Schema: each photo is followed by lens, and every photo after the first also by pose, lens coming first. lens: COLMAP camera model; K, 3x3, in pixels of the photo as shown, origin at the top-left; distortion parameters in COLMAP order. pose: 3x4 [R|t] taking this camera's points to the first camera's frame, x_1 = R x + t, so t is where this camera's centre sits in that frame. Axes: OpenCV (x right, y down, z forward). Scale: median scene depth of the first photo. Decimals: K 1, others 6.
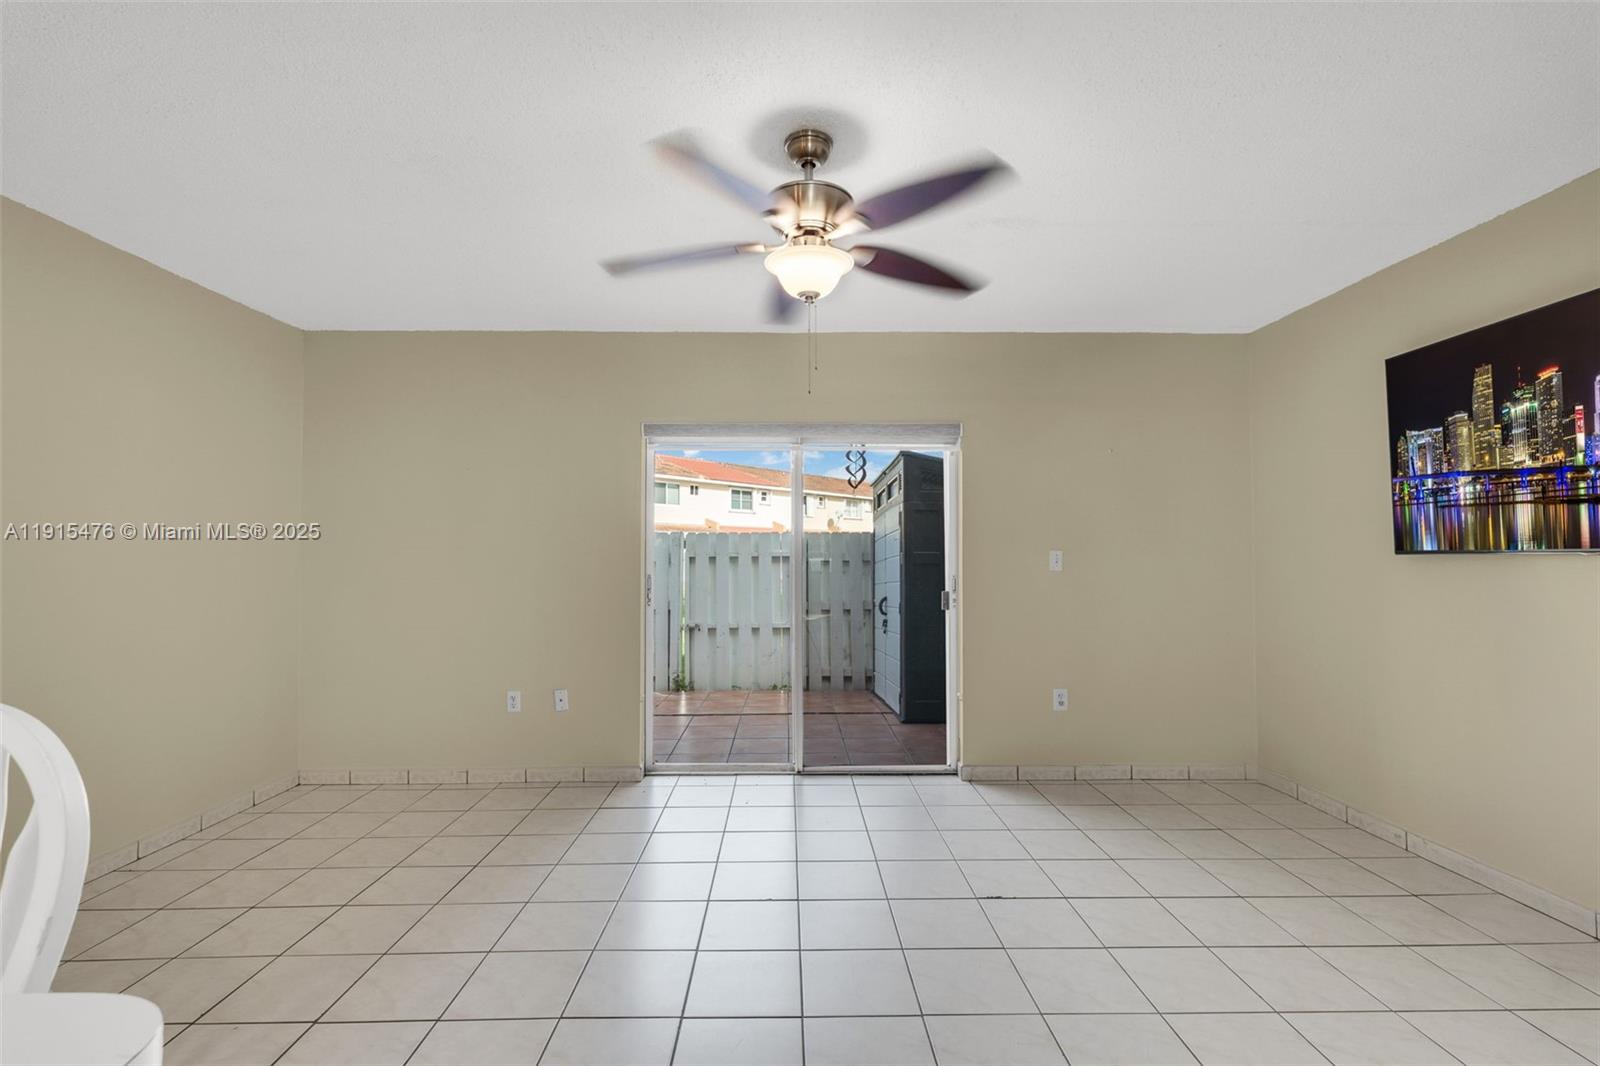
lens RADIAL K [[712.9, 0, 796.3], [0, 712.9, 538.0], [0, 0, 1]] dist [-0.001329, 0.000191]
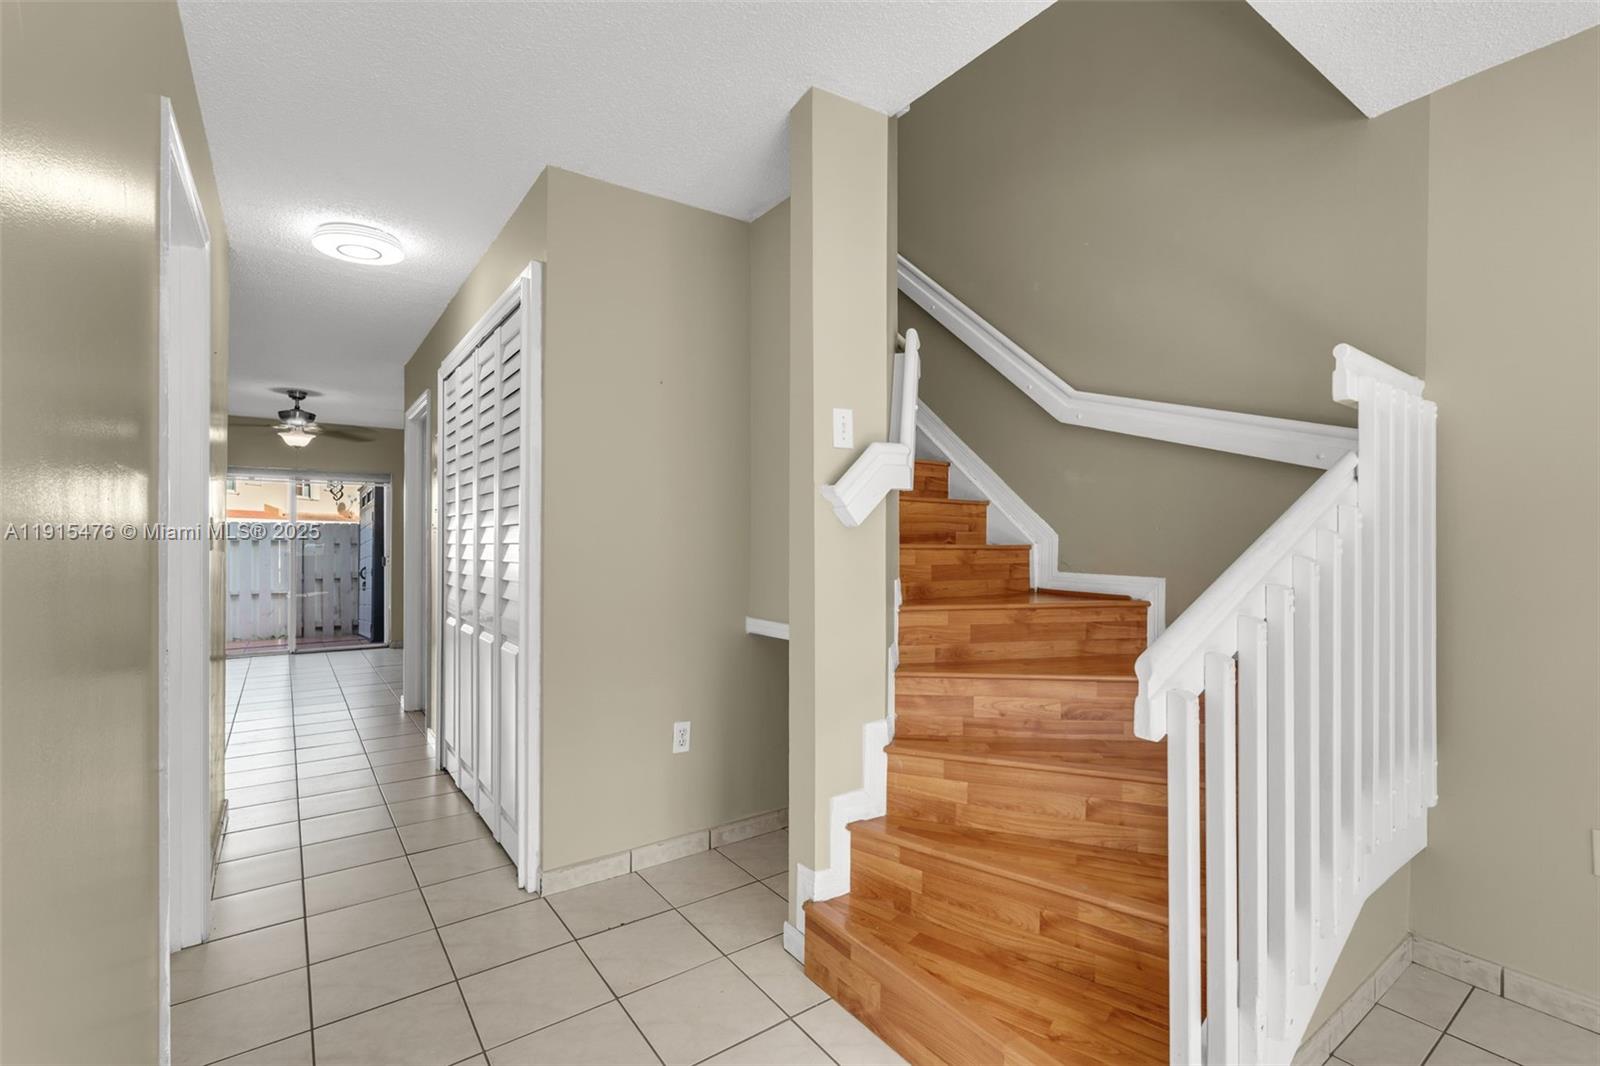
lens RADIAL K [[712.9, 0, 804.1], [0, 712.9, 539.2], [0, 0, 1]] dist [-0.001329, 0.000191]
pose [[0.814367, 0.006841, 0.580310, 0.006508], [-0.016997, 0.999783, 0.012066, -0.011646], [-0.580102, -0.019690, 0.814306, -0.848500]]
